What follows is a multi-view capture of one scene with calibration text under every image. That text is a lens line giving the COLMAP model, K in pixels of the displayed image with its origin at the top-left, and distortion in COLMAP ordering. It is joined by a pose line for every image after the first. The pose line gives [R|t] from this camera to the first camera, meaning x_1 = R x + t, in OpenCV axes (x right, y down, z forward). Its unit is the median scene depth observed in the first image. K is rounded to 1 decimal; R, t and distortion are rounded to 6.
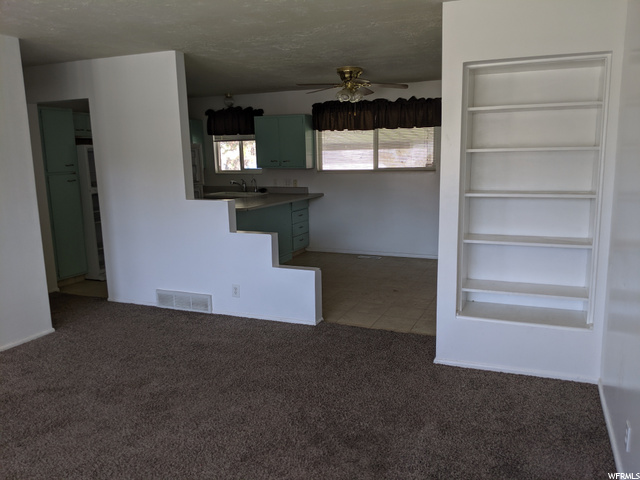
lens RADIAL K [[506.1, 0, 348.2], [0, 506.1, 251.9], [0, 0, 1]] dist [0.014859, -0.023038]
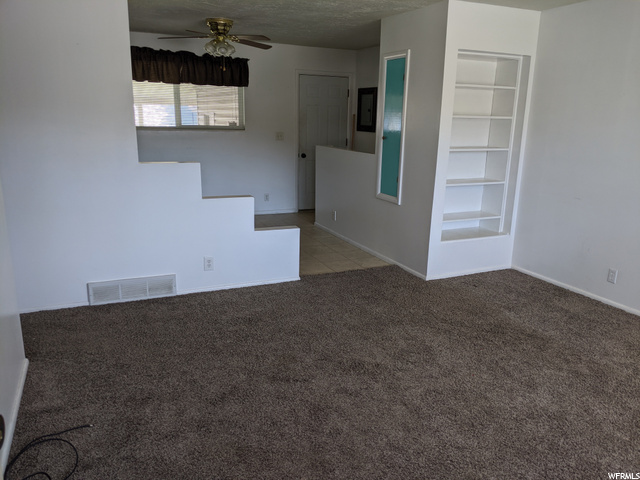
lens RADIAL K [[506.1, 0, 339.0], [0, 506.1, 250.3], [0, 0, 1]] dist [0.014859, -0.023038]
pose [[0.670119, -0.158293, 0.725179, -0.672428], [0.103582, 0.987379, 0.119808, -0.027741], [-0.734991, -0.005170, 0.678057, 0.206054]]
